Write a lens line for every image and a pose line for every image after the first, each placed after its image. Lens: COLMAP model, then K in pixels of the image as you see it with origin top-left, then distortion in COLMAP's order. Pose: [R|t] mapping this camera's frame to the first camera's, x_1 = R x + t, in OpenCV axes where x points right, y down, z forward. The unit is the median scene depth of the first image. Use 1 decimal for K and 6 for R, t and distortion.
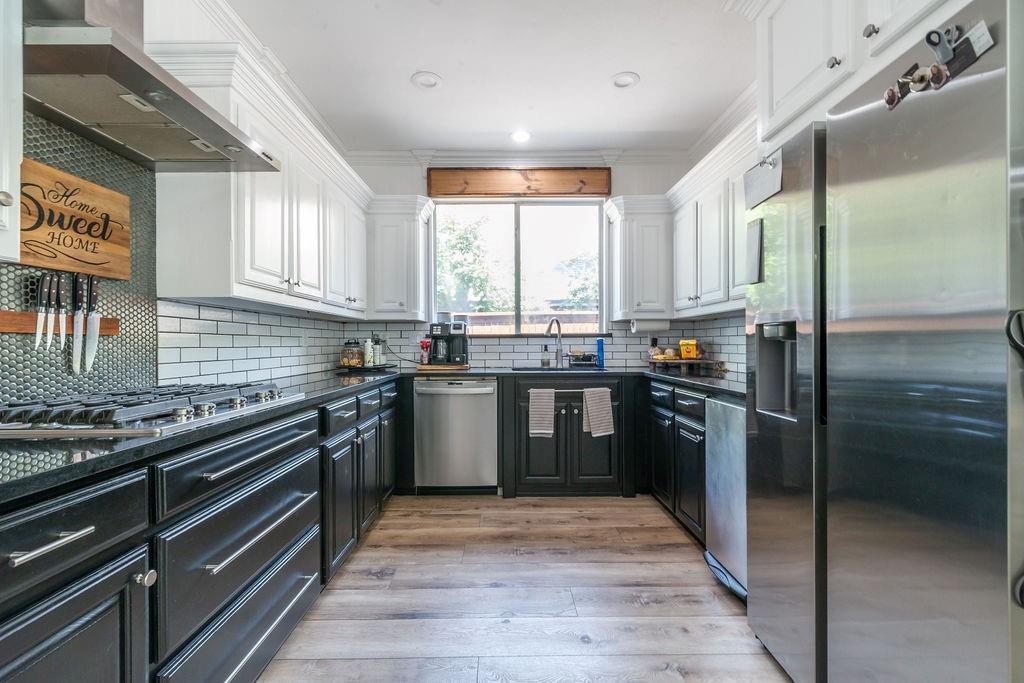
lens RADIAL K [[445.0, 0, 507.4], [0, 445.0, 344.9], [0, 0, 1]] dist [0.000954, -0.000144]
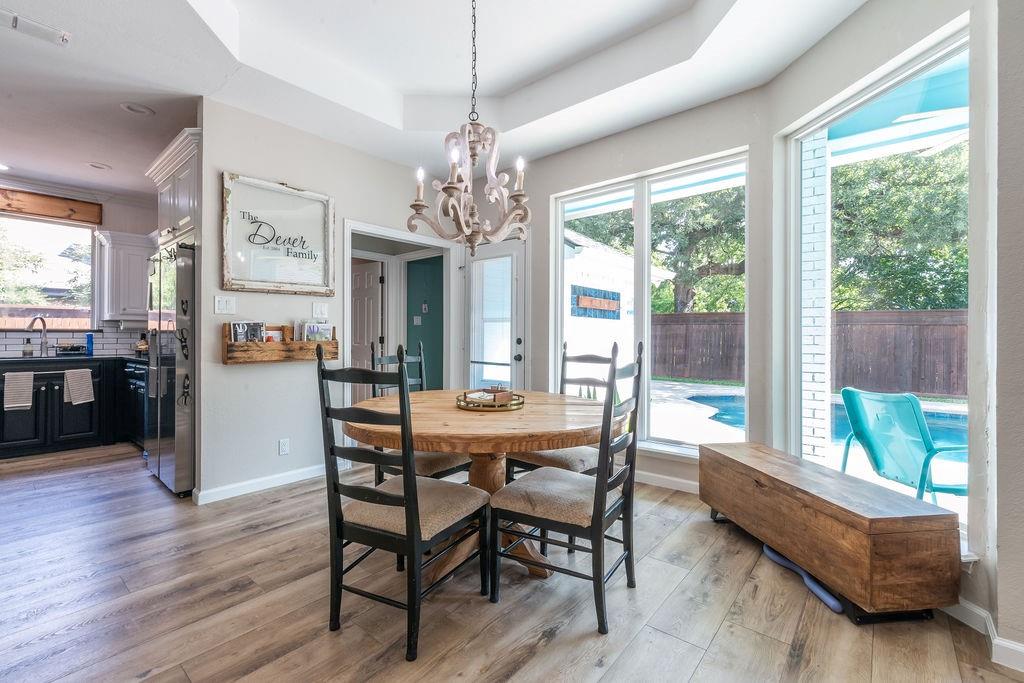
lens RADIAL K [[445.0, 0, 509.4], [0, 445.0, 334.4], [0, 0, 1]] dist [0.000954, -0.000144]
pose [[0.649408, 0.009055, 0.760387, 0.017557], [-0.001193, 0.999940, -0.010889, 0.001433], [-0.760439, 0.006164, 0.649380, -0.923700]]
